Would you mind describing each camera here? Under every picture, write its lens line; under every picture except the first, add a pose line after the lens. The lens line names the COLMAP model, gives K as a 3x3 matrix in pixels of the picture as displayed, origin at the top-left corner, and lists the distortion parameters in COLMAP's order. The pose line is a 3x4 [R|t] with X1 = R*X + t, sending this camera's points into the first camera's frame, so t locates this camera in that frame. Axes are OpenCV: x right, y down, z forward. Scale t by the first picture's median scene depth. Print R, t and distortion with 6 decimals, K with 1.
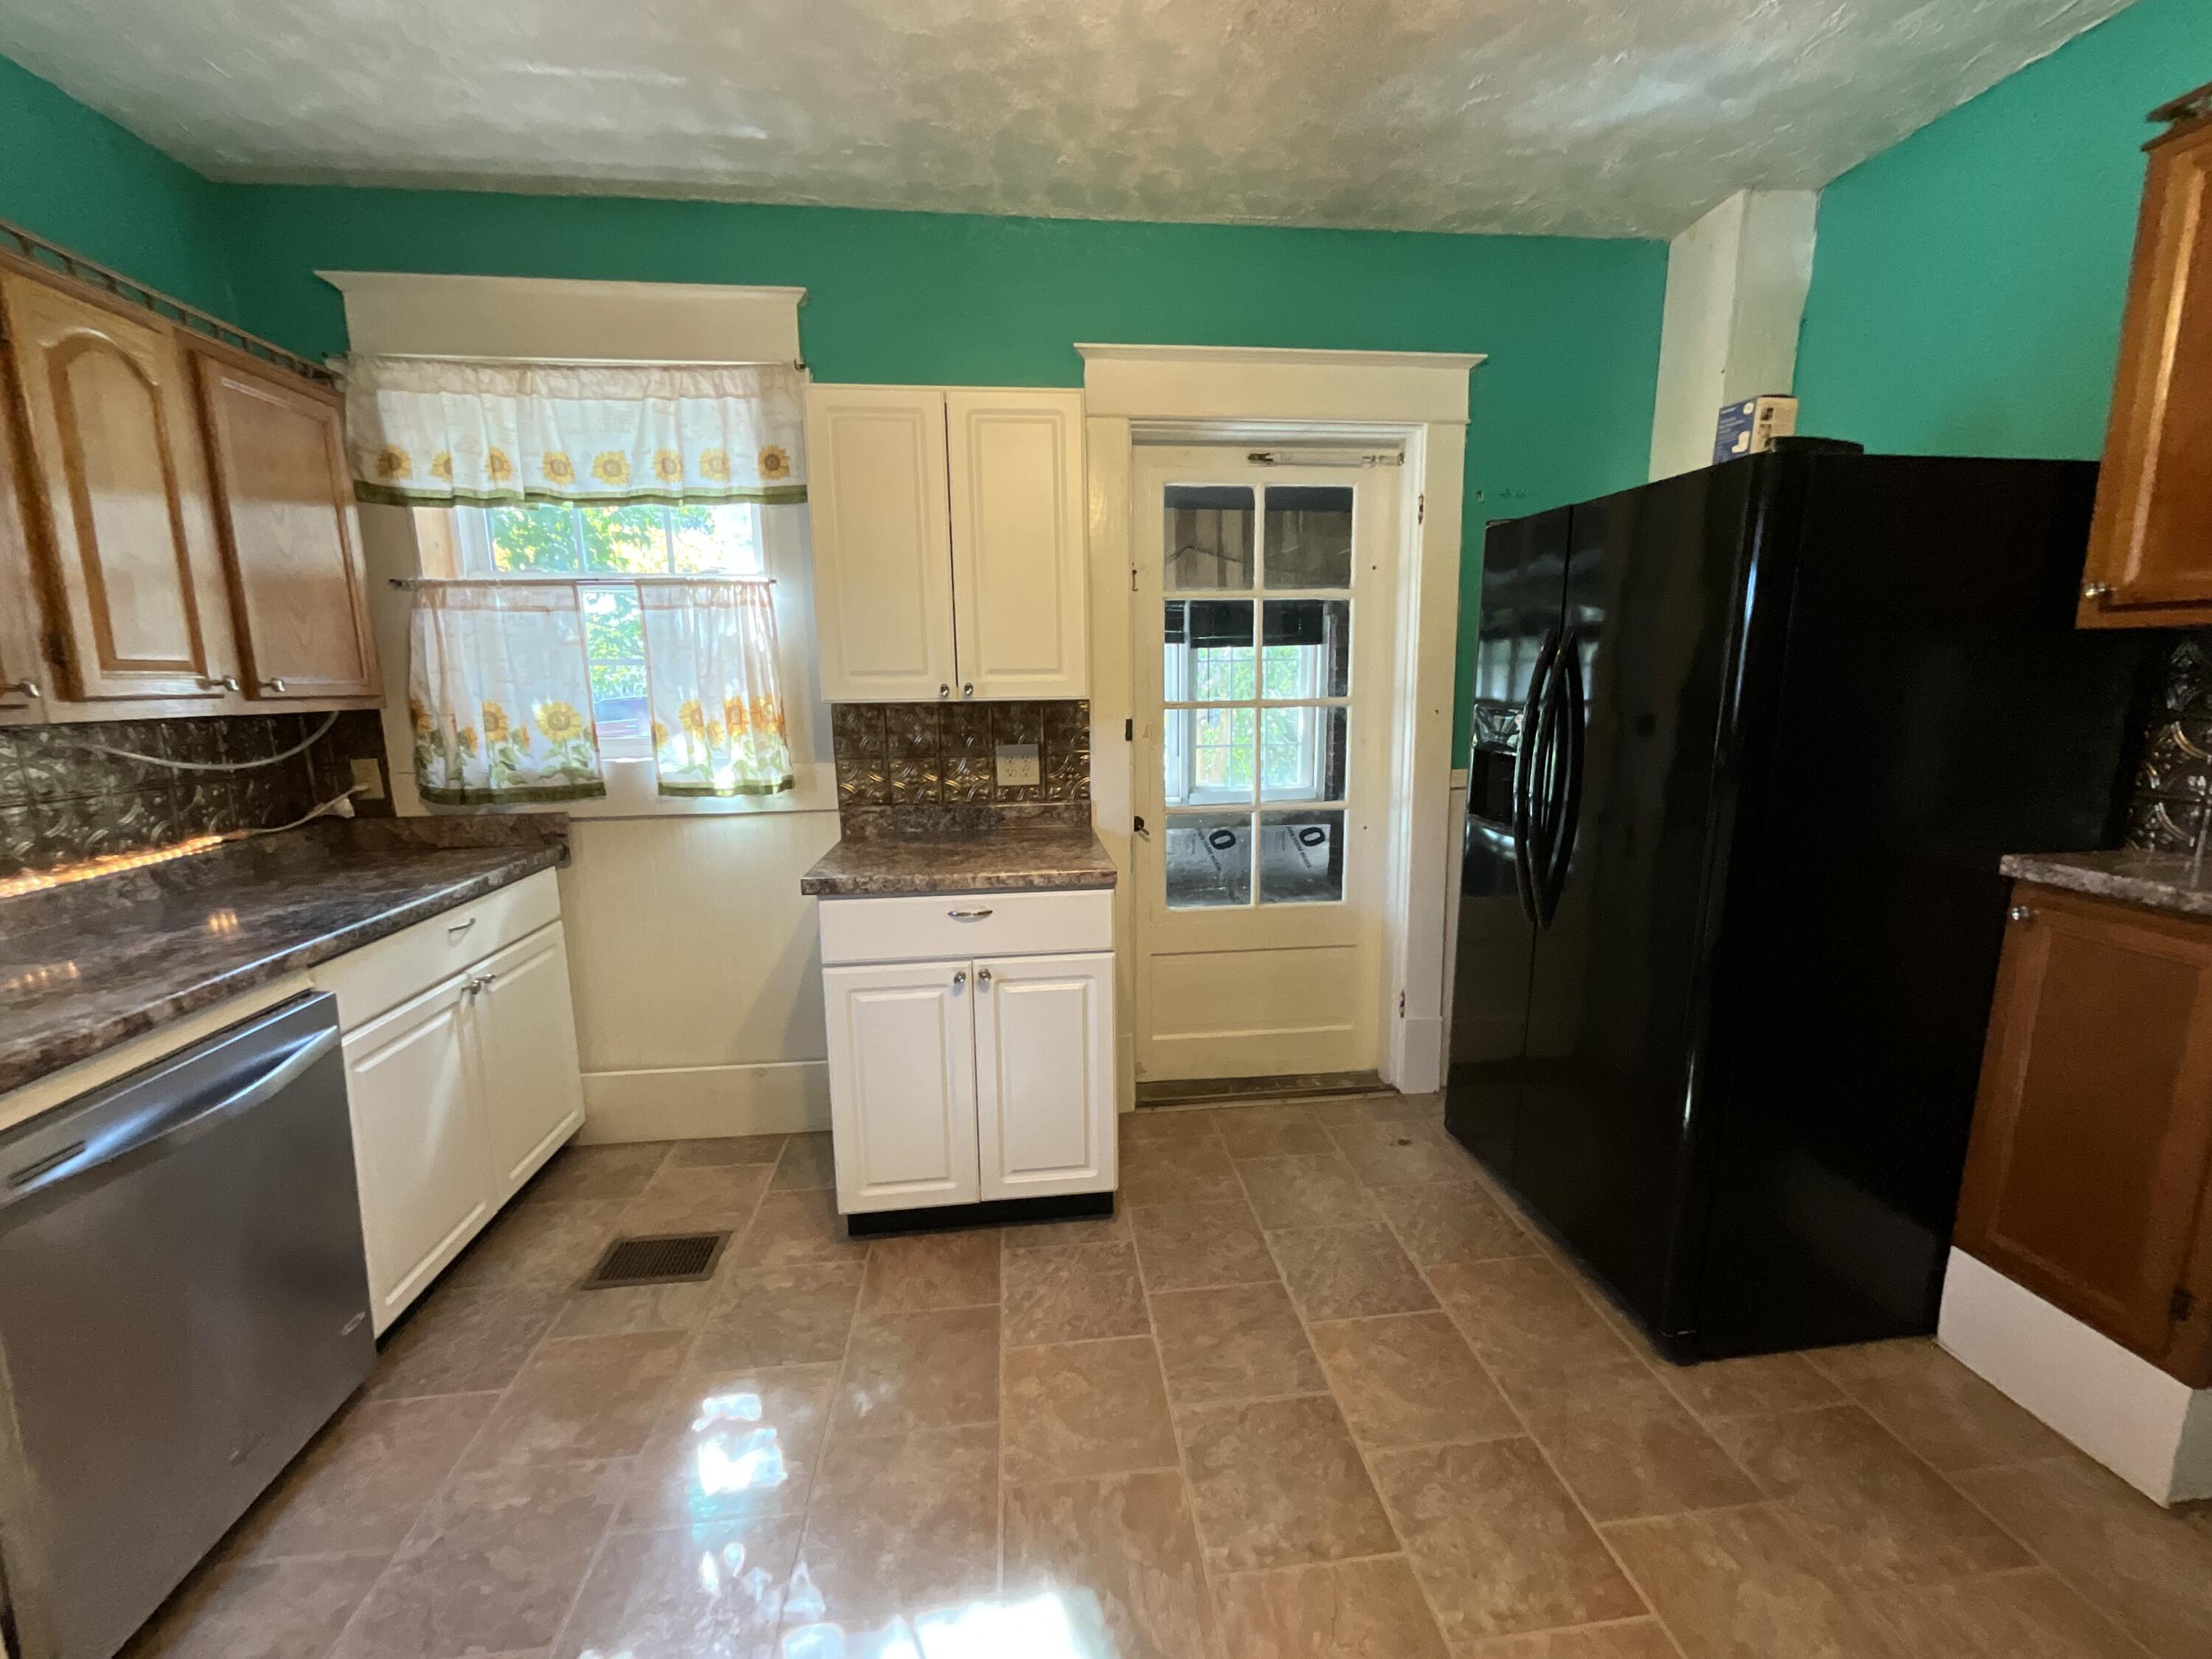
lens RADIAL K [[899.2, 0, 1110.4], [0, 899.2, 828.4], [0, 0, 1]] dist [0.001458, 0.000709]
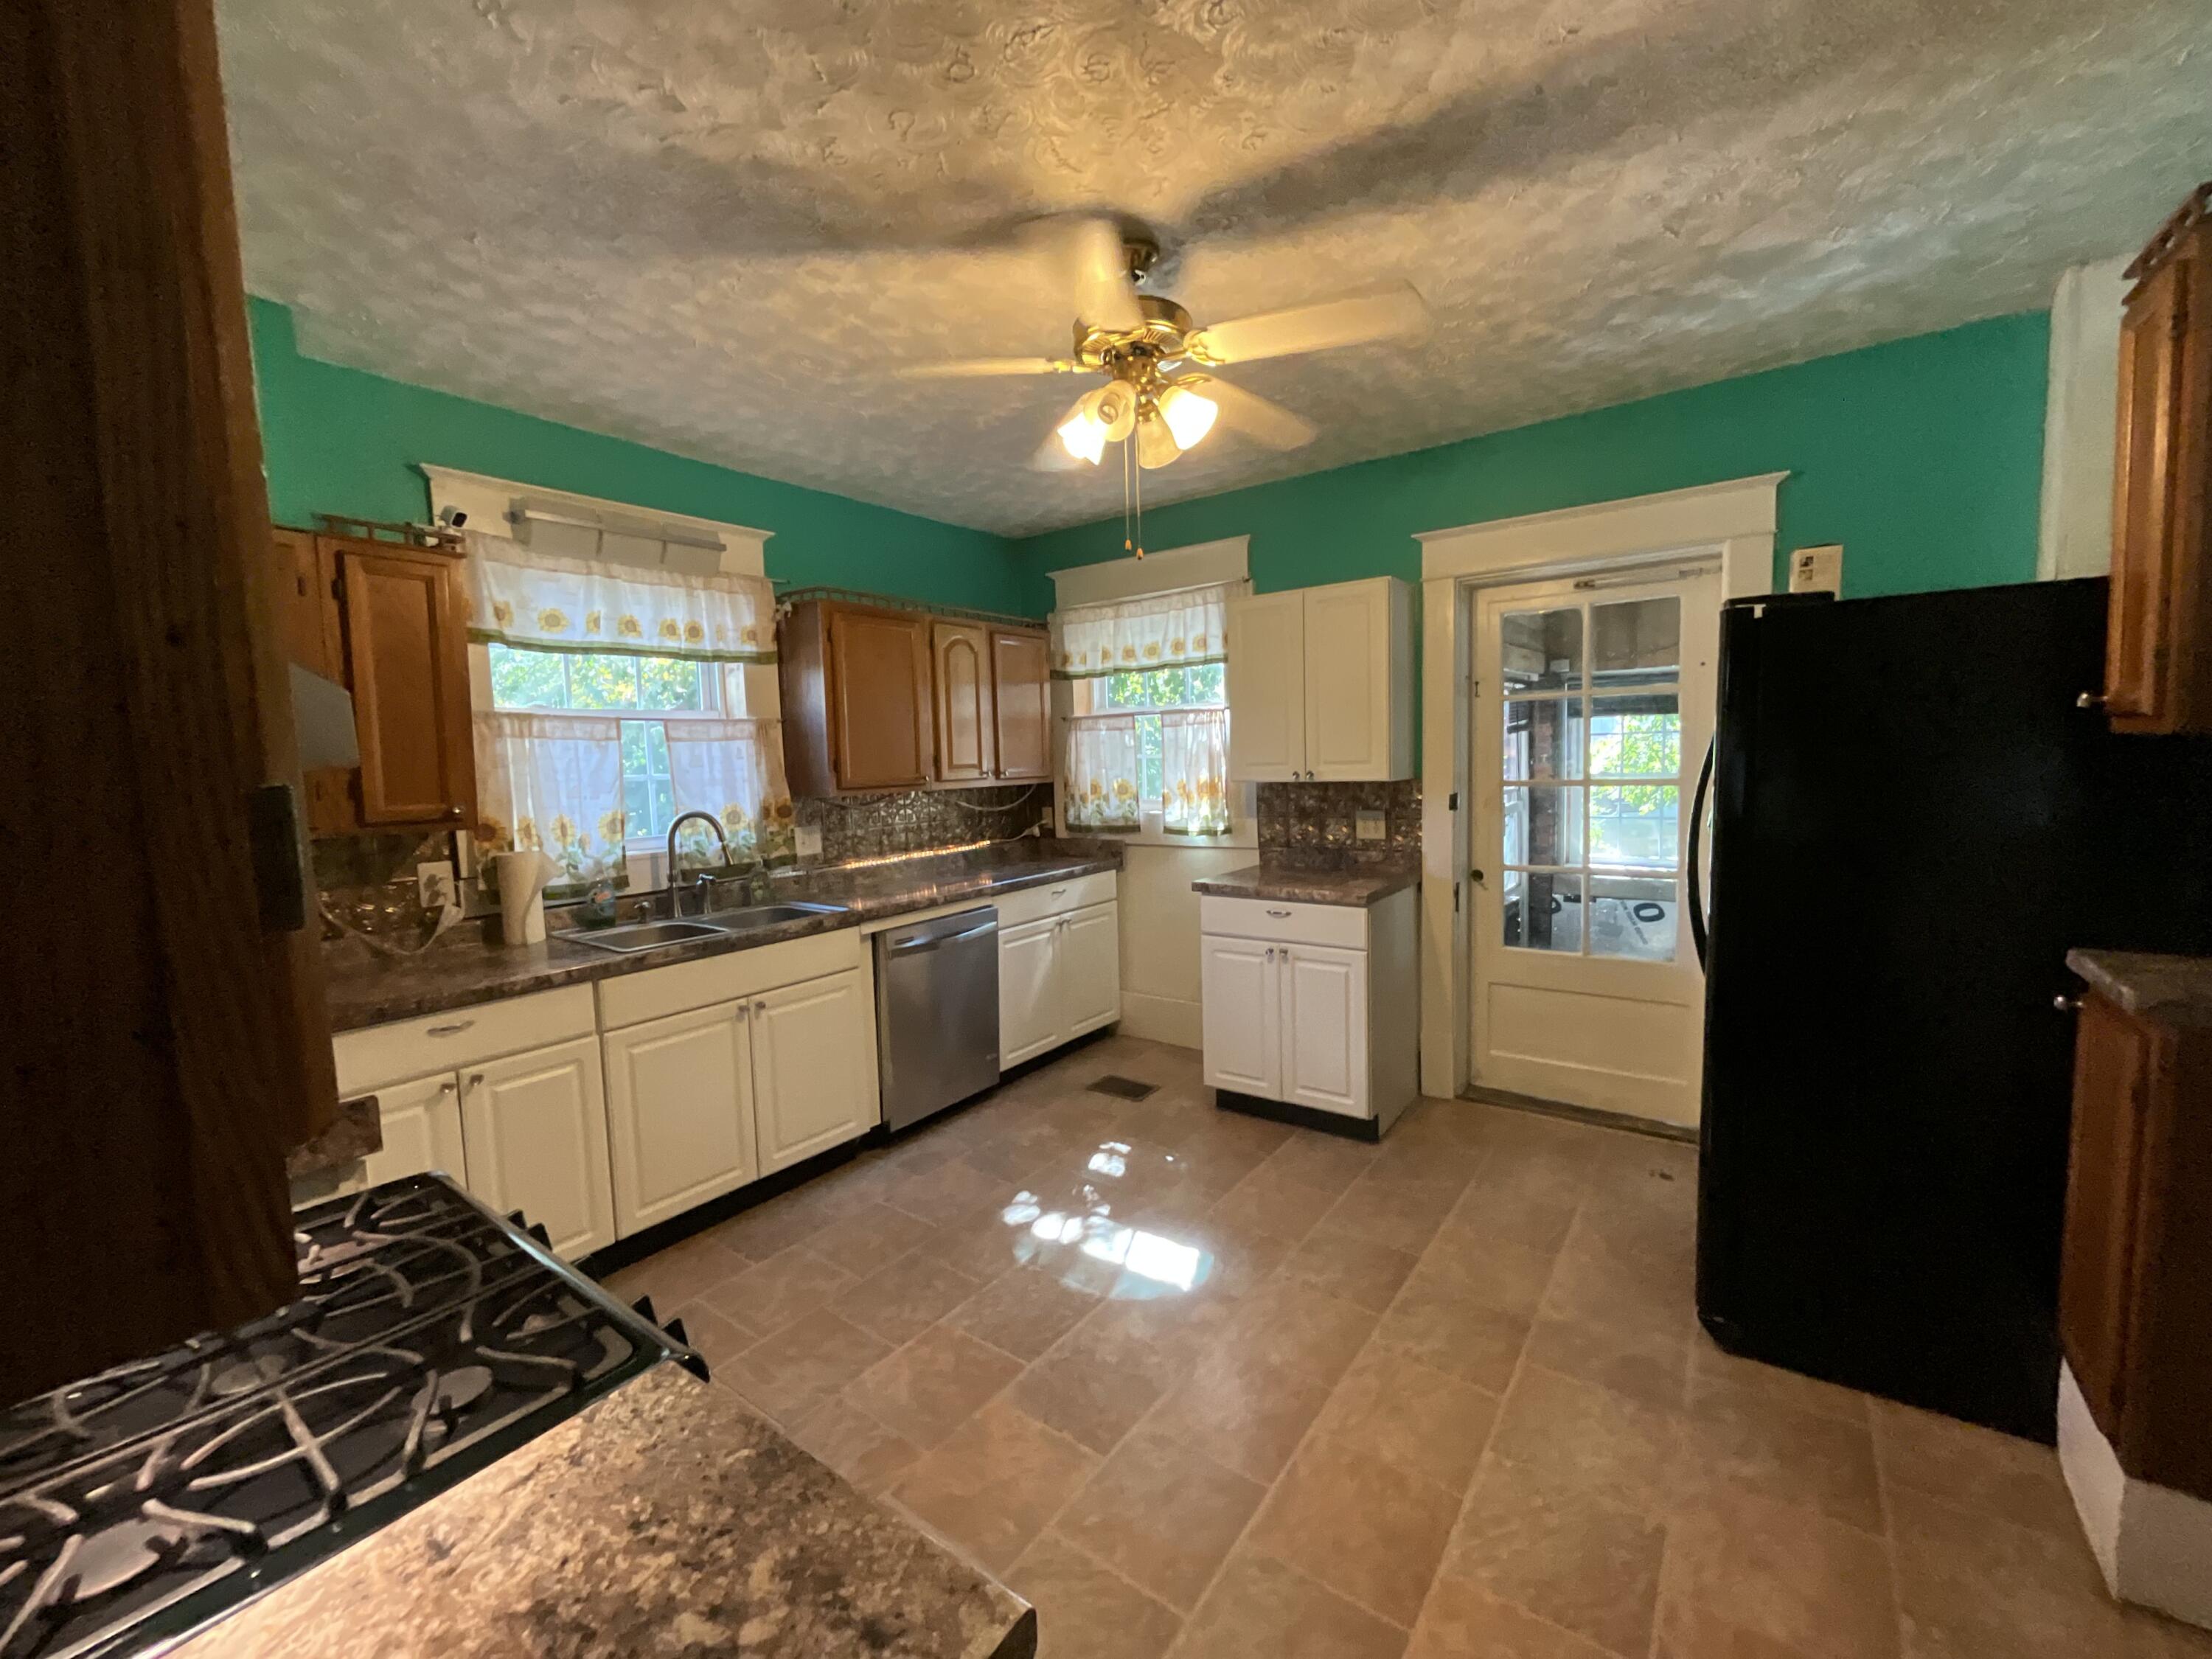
lens RADIAL K [[894.9, 0, 1109.0], [0, 894.9, 829.7], [0, 0, 1]] dist [-0.001395, 0.000693]
pose [[0.736198, 0.046676, -0.675154, 0.626218], [-0.089998, 0.995511, -0.029312, 0.017556], [0.670755, 0.082342, 0.737094, -0.363783]]
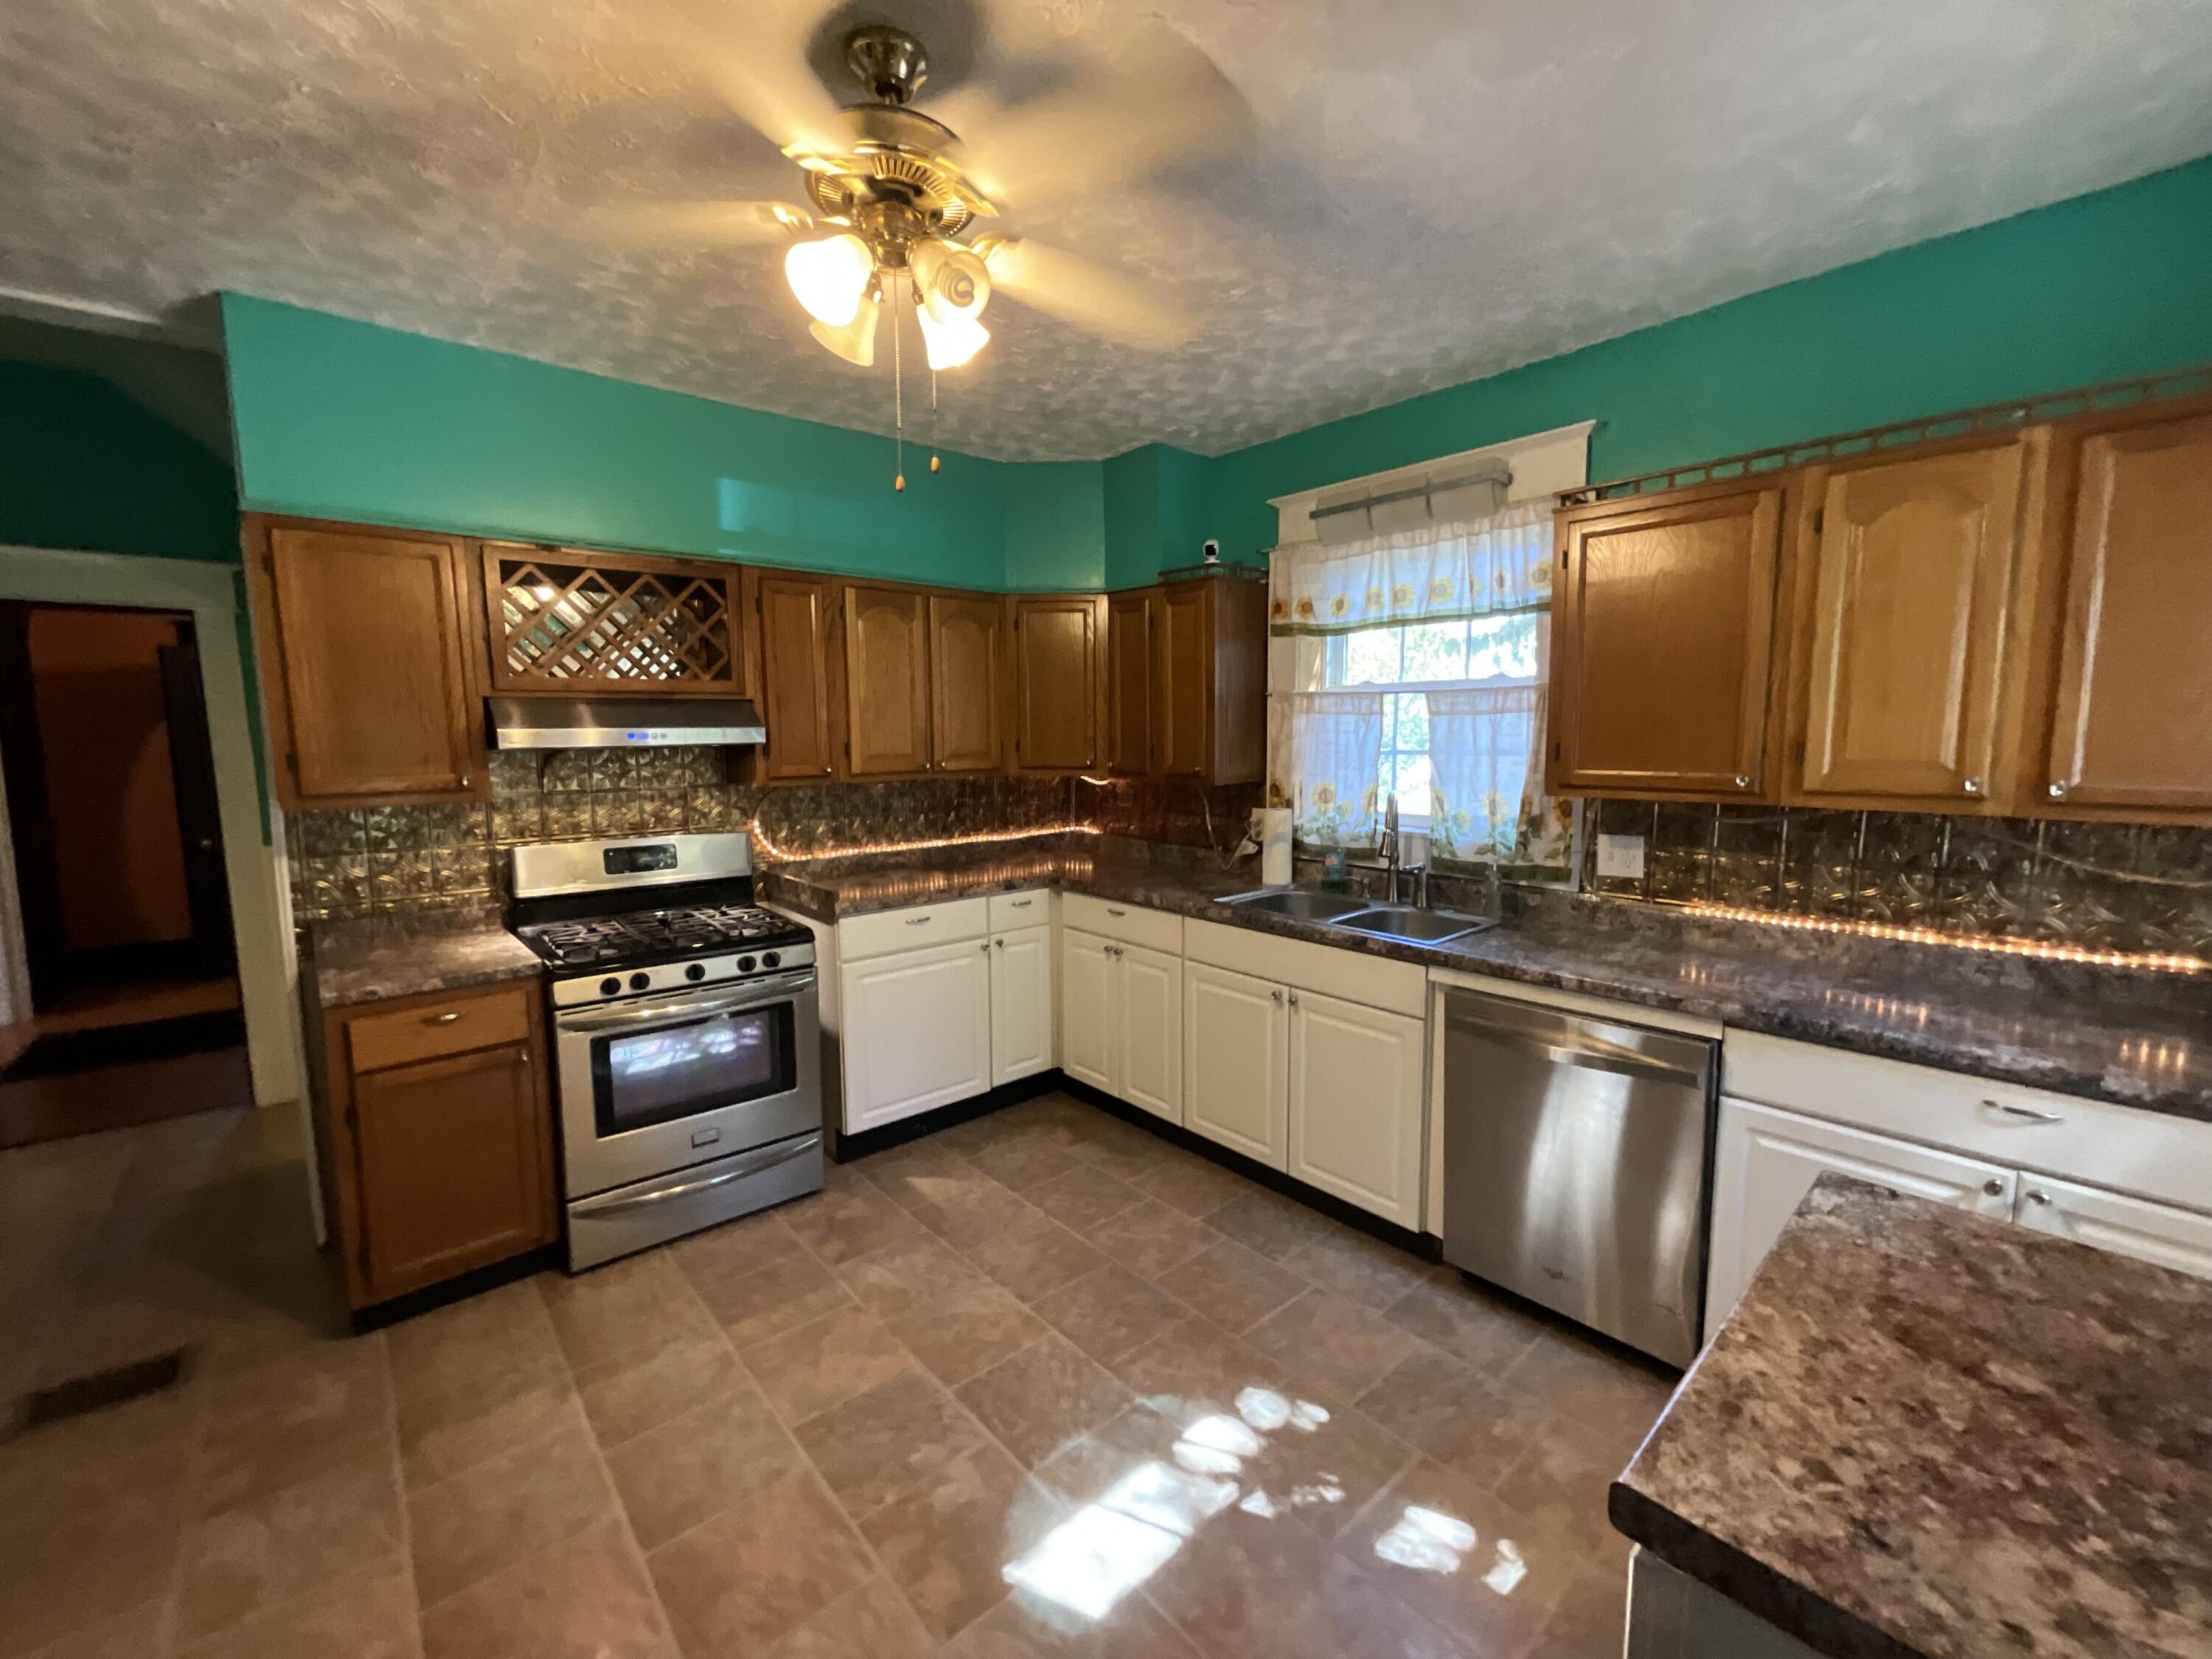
lens RADIAL K [[894.9, 0, 1109.0], [0, 894.9, 829.7], [0, 0, 1]] dist [-0.001395, 0.000693]
pose [[-0.817912, 0.079087, -0.569882, 0.289463], [-0.079092, 0.965648, 0.247526, -0.222167], [0.569881, 0.247528, -0.783559, 0.982778]]
